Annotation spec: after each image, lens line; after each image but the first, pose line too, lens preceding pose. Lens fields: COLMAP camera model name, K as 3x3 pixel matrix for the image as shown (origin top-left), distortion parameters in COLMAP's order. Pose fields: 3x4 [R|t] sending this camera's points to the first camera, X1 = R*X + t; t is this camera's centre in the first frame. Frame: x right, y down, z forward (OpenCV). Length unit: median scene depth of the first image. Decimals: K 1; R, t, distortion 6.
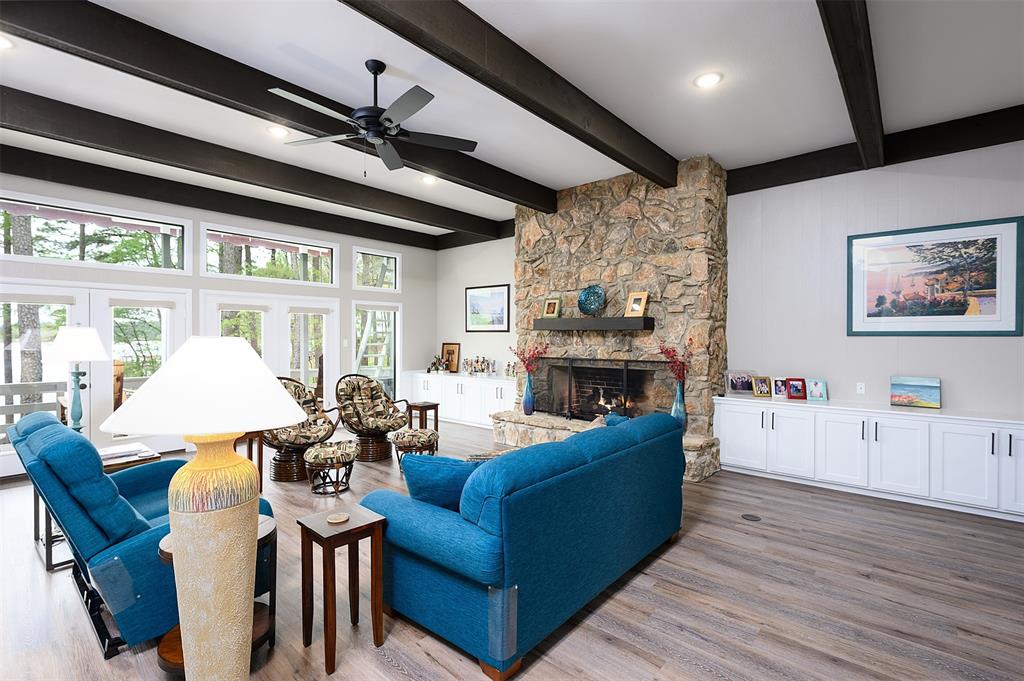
lens RADIAL K [[469.9, 0, 512.3], [0, 469.9, 338.6], [0, 0, 1]] dist [0.001870, 0.000129]
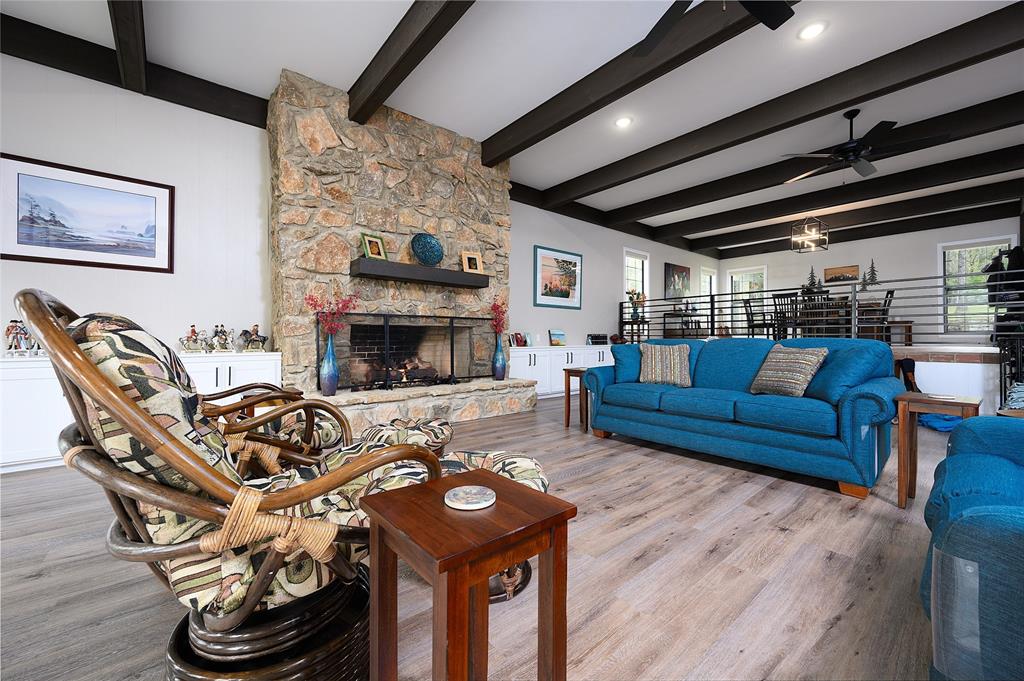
lens RADIAL K [[411.9, 0, 512.1], [0, 411.9, 339.3], [0, 0, 1]] dist [0.002826, 0.000089]
pose [[0.134702, 0.004163, 0.990877, -0.580872], [0.008717, 0.999948, -0.005386, 0.094879], [-0.990848, 0.009363, 0.134658, 0.720077]]
